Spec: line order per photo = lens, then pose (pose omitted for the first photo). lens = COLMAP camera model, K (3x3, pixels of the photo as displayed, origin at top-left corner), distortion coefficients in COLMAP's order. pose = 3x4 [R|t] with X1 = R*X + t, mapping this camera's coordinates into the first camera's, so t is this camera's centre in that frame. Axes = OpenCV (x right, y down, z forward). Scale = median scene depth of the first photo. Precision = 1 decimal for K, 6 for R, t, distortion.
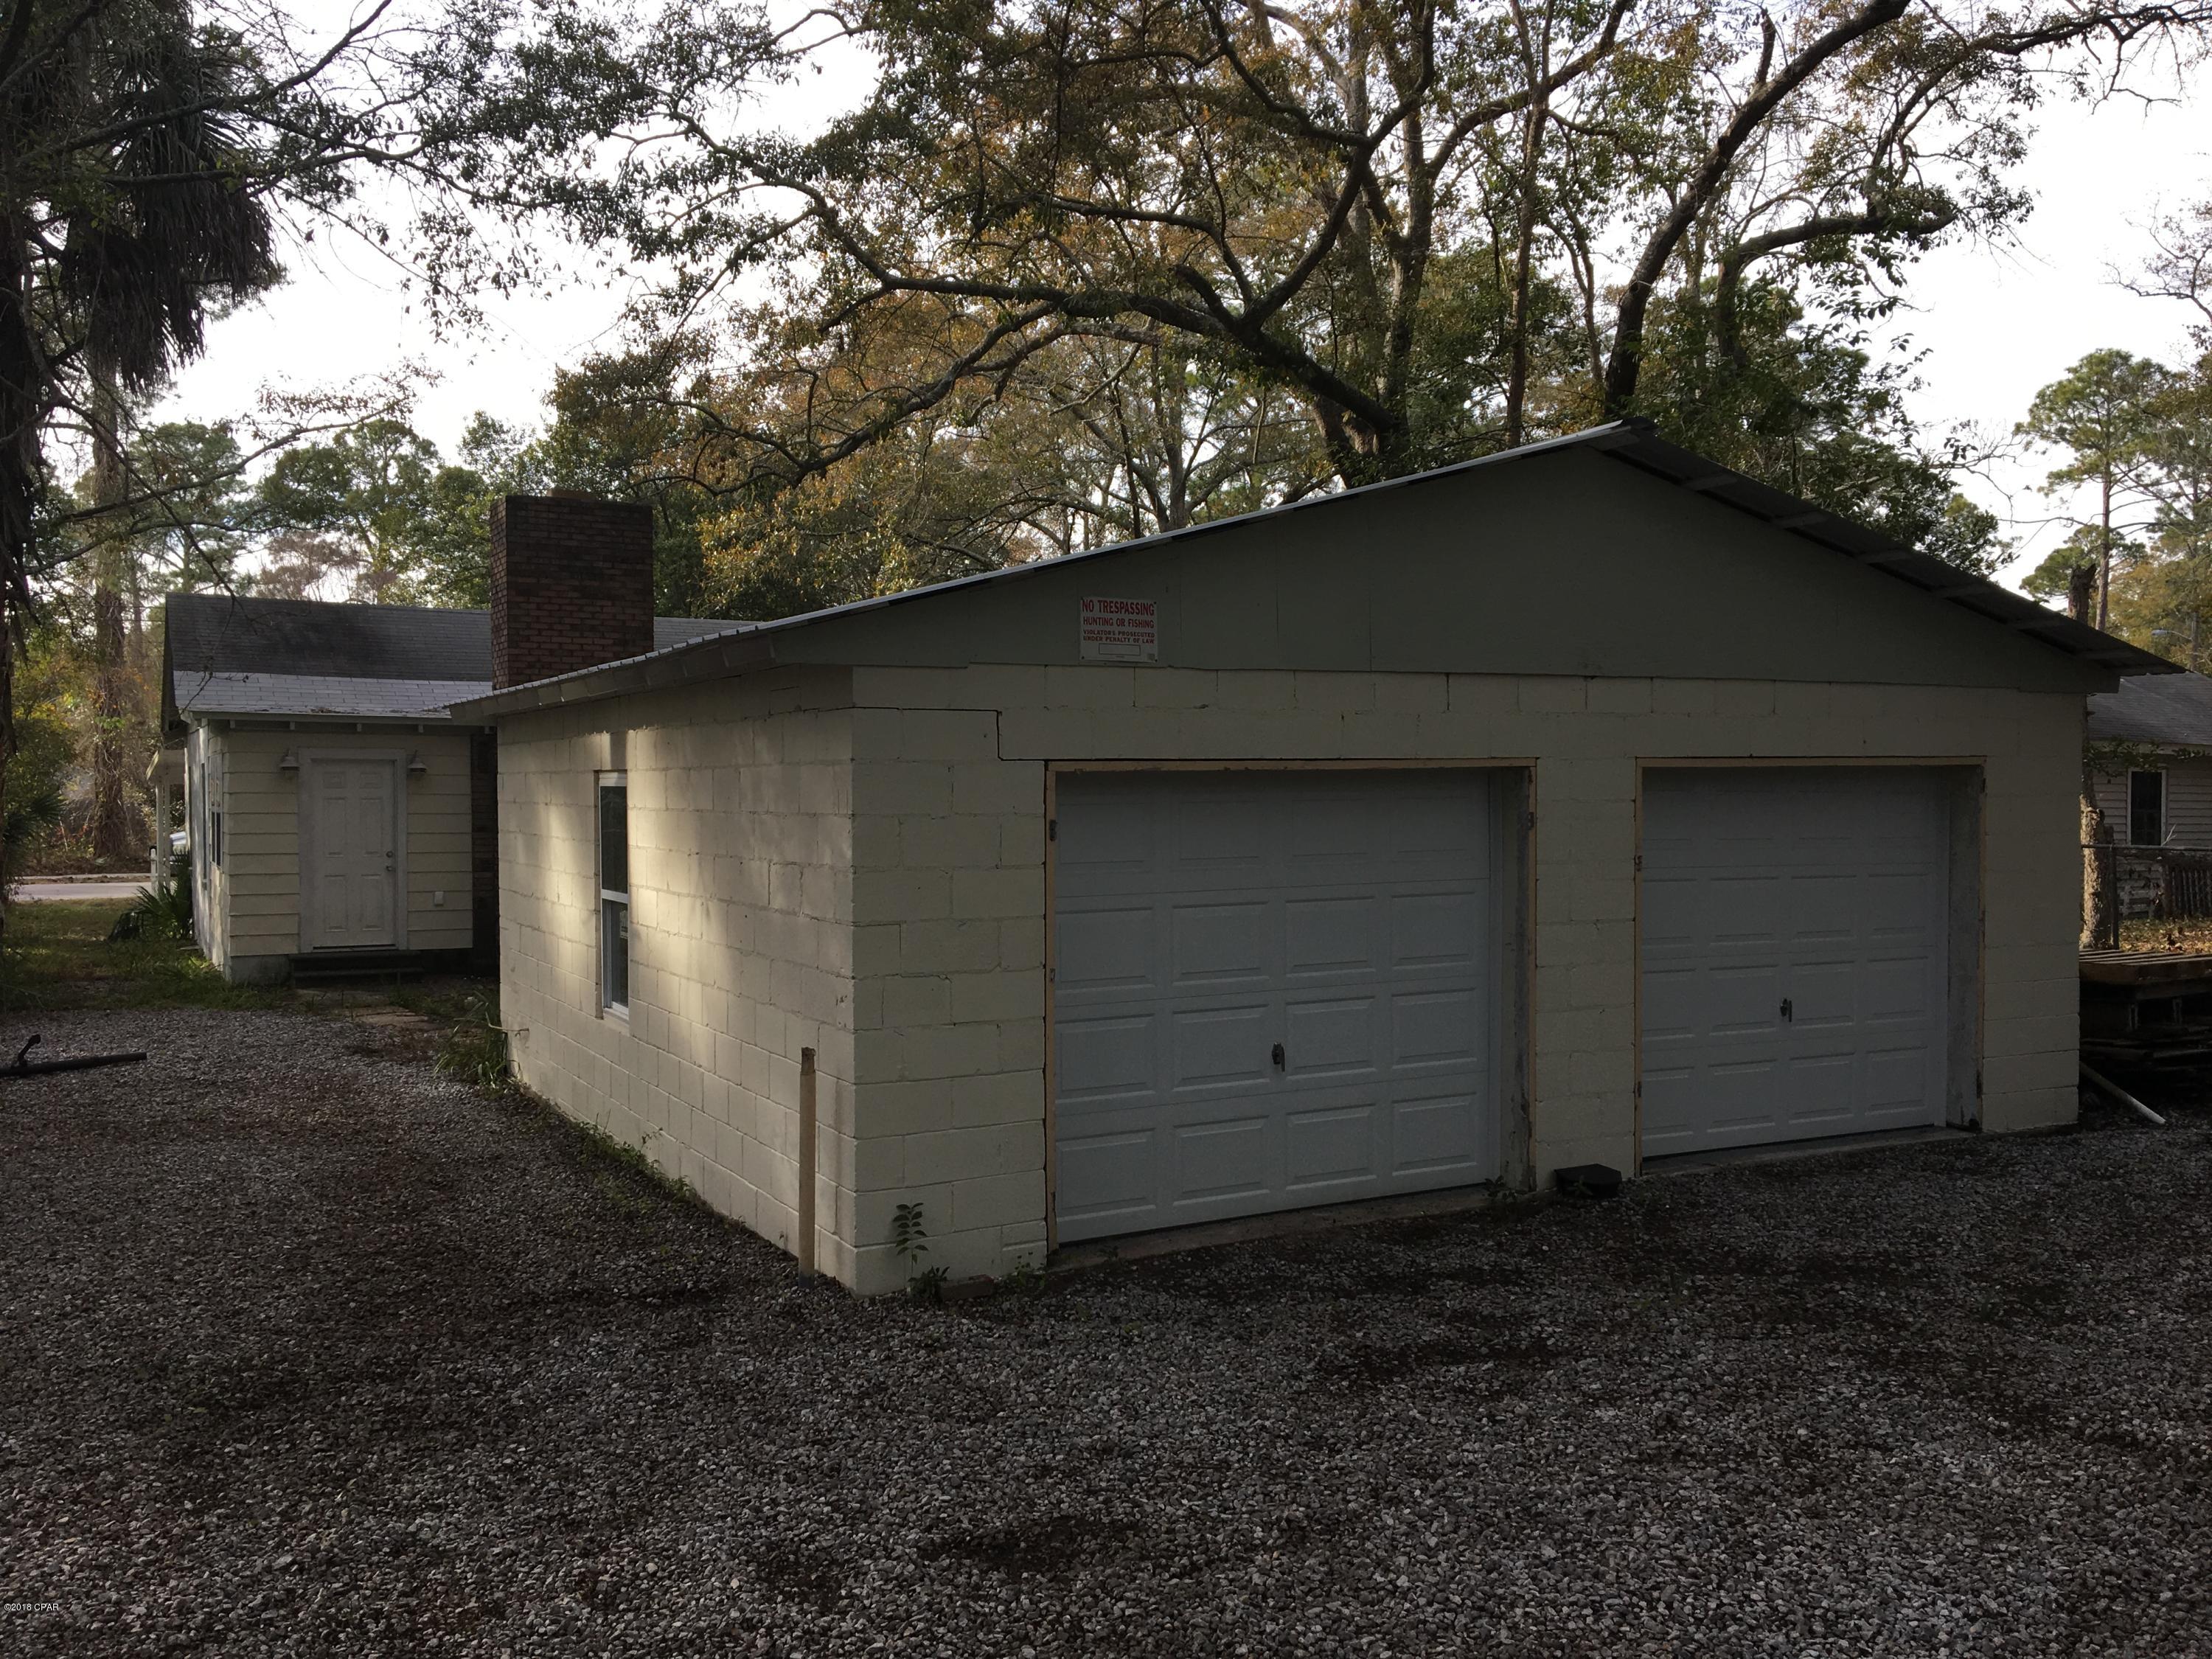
lens RADIAL K [[1836.4, 0, 1106.6], [0, 1836.4, 833.1], [0, 0, 1]] dist [0.096442, -0.143228]
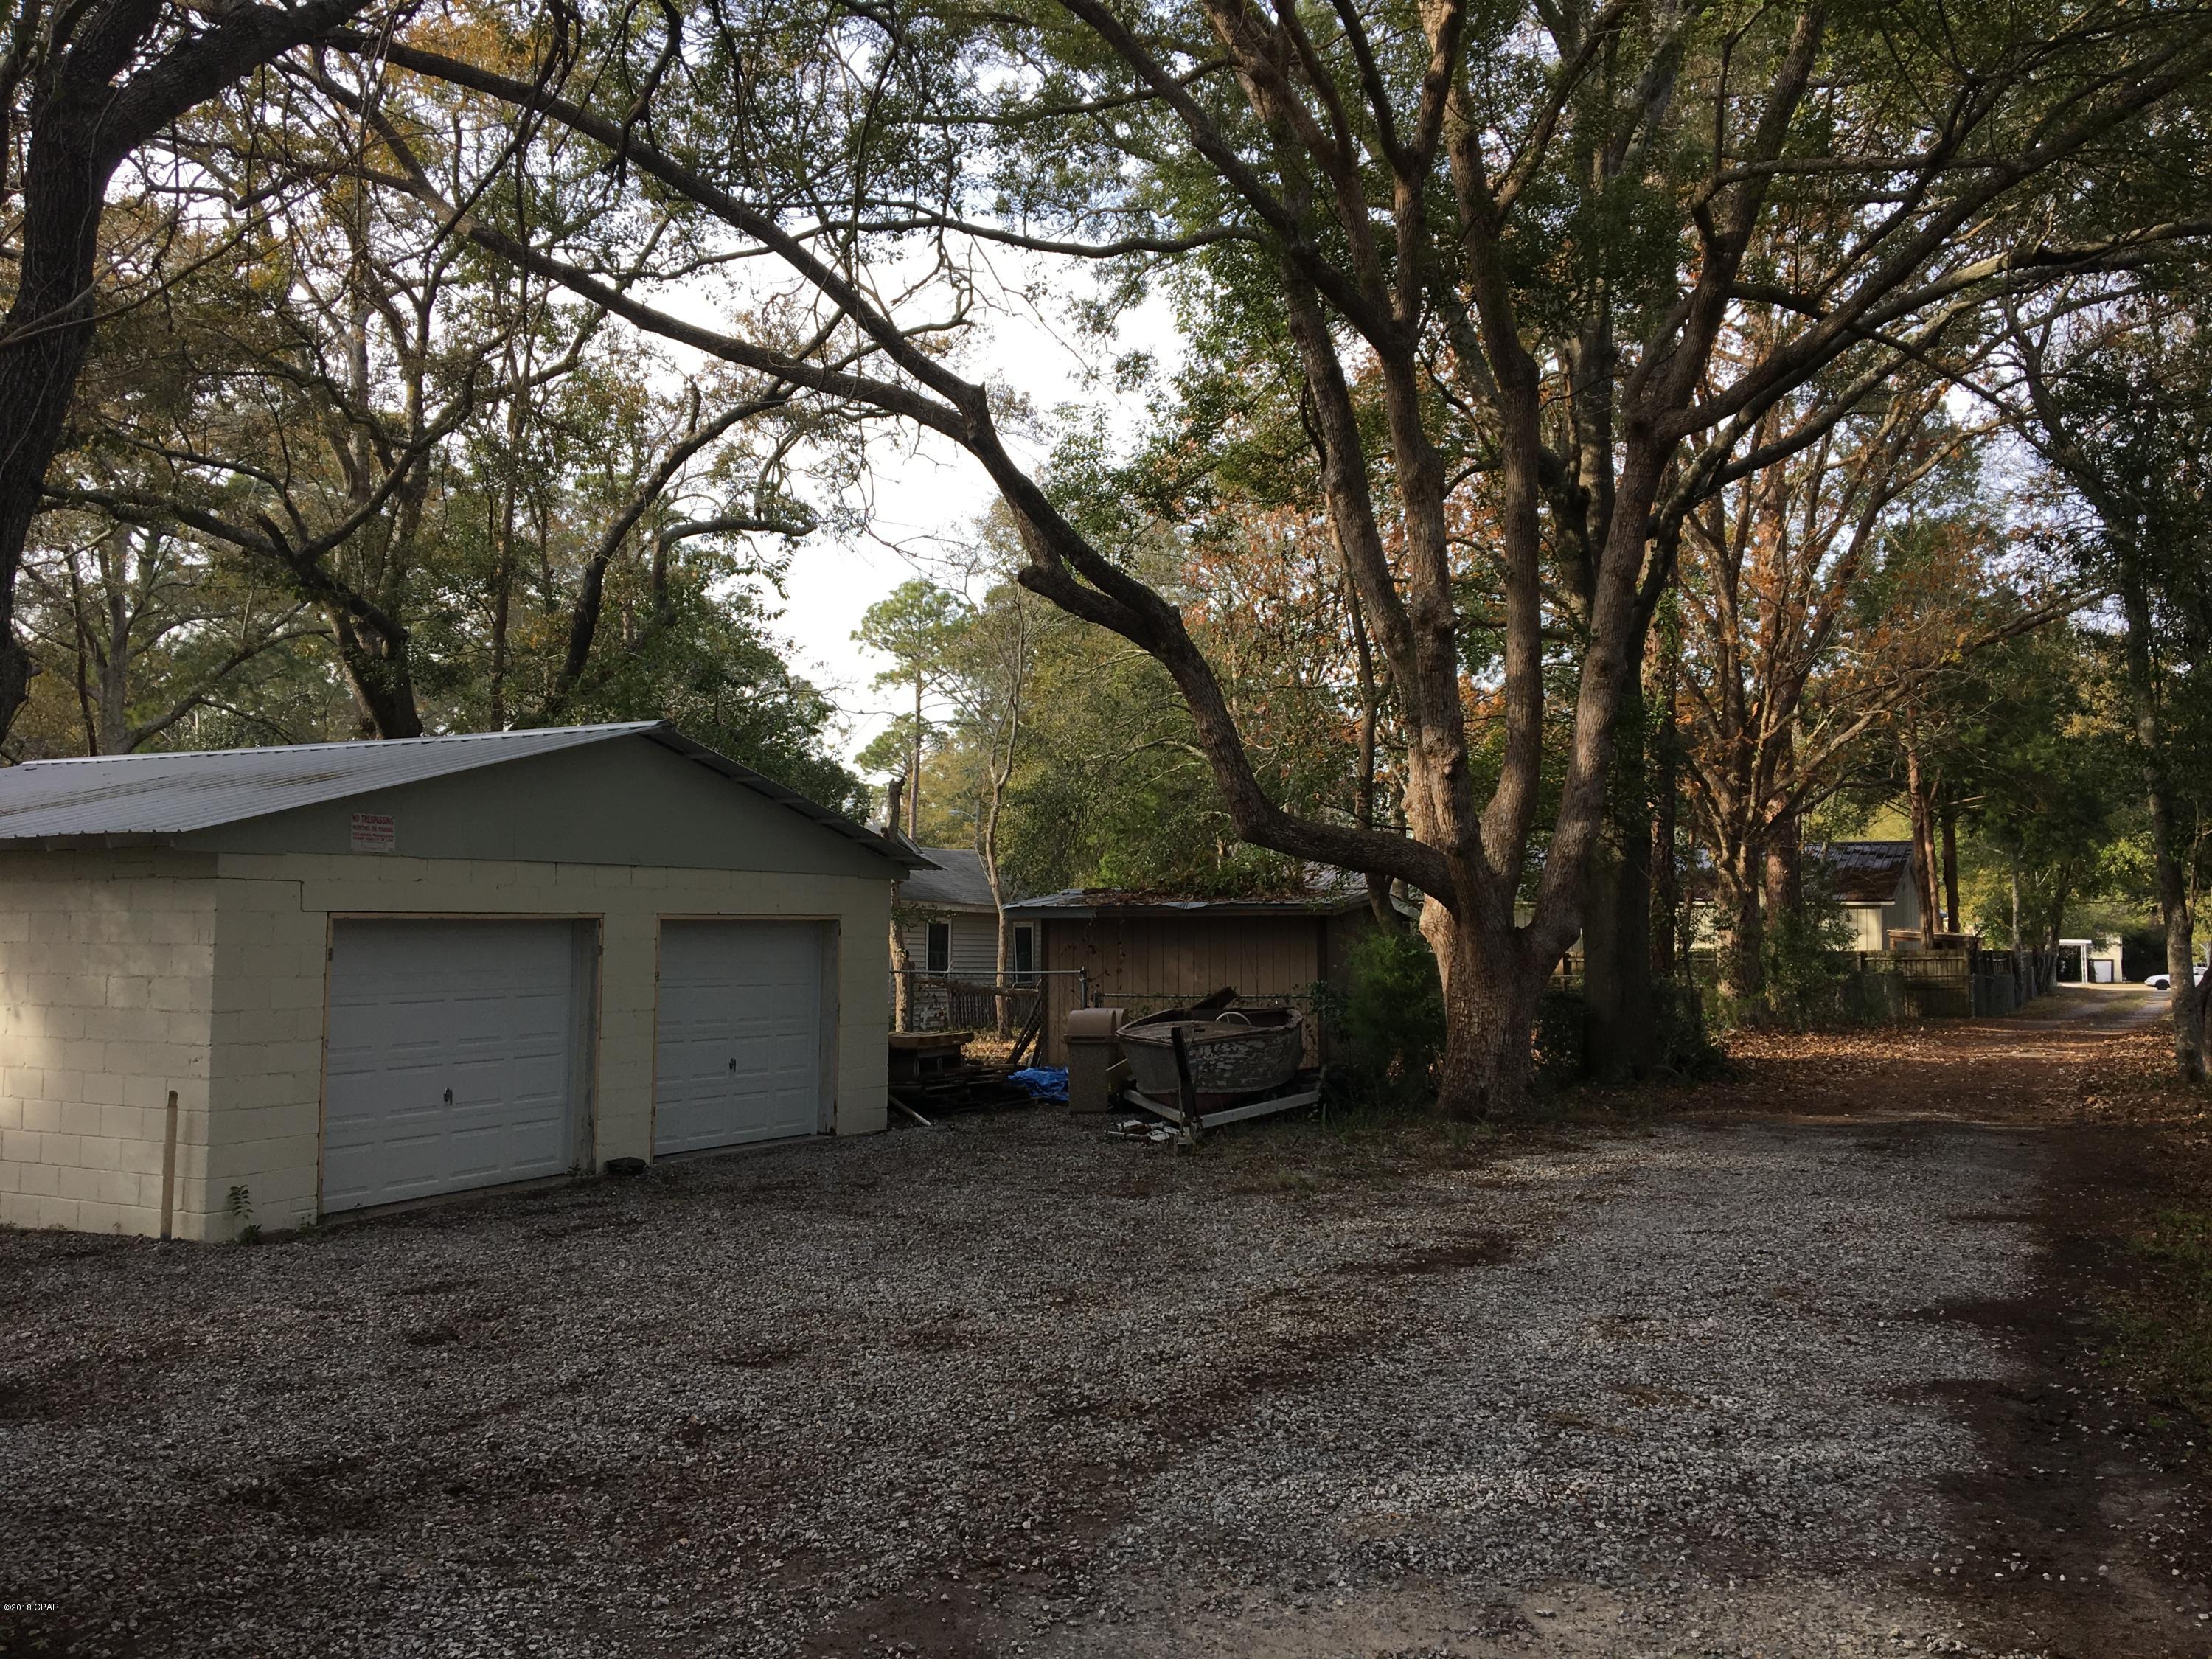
lens RADIAL K [[1836.4, 0, 1106.6], [0, 1836.4, 833.1], [0, 0, 1]] dist [0.096442, -0.143228]
pose [[0.829468, 0.039829, 0.557133, -0.273385], [0.003509, 0.997063, -0.076505, 0.014230], [-0.558544, 0.065414, 0.826892, -0.545370]]
